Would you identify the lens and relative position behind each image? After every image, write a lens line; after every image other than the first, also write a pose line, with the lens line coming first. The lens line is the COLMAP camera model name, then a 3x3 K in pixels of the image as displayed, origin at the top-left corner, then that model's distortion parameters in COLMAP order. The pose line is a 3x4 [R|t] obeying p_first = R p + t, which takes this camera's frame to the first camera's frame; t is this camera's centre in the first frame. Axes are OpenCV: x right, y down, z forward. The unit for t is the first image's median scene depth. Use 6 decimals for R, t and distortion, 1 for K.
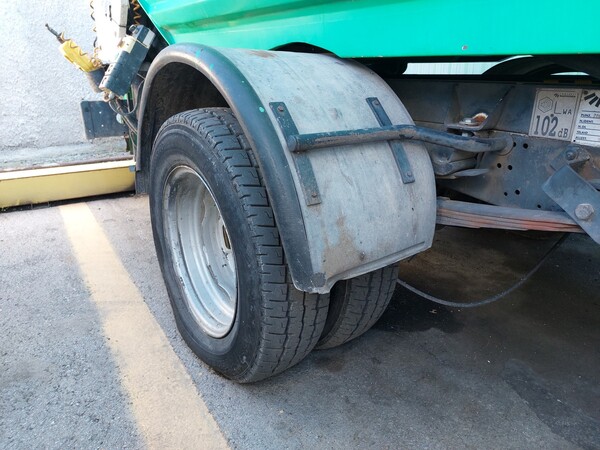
lens RADIAL K [[443.9, 0, 298.9], [0, 443.9, 227.8], [0, 0, 1]] dist [0.047142, 0.003247]
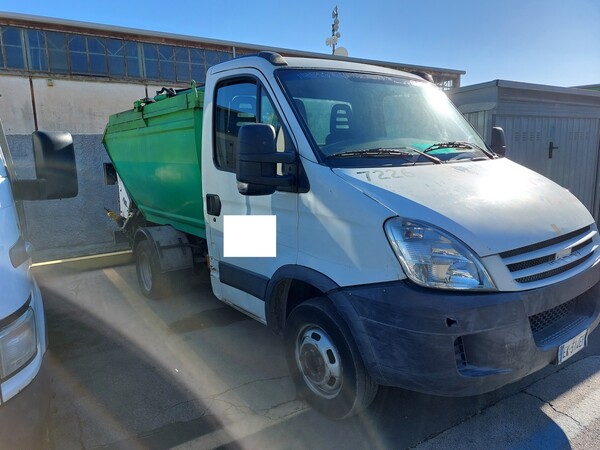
lens RADIAL K [[443.9, 0, 298.9], [0, 443.9, 227.8], [0, 0, 1]] dist [0.047142, 0.003247]
pose [[0.999419, -0.033976, 0.002575, 1.003204], [0.033899, 0.983816, -0.175945, 0.353289], [0.003444, 0.175931, 0.984397, -2.653231]]
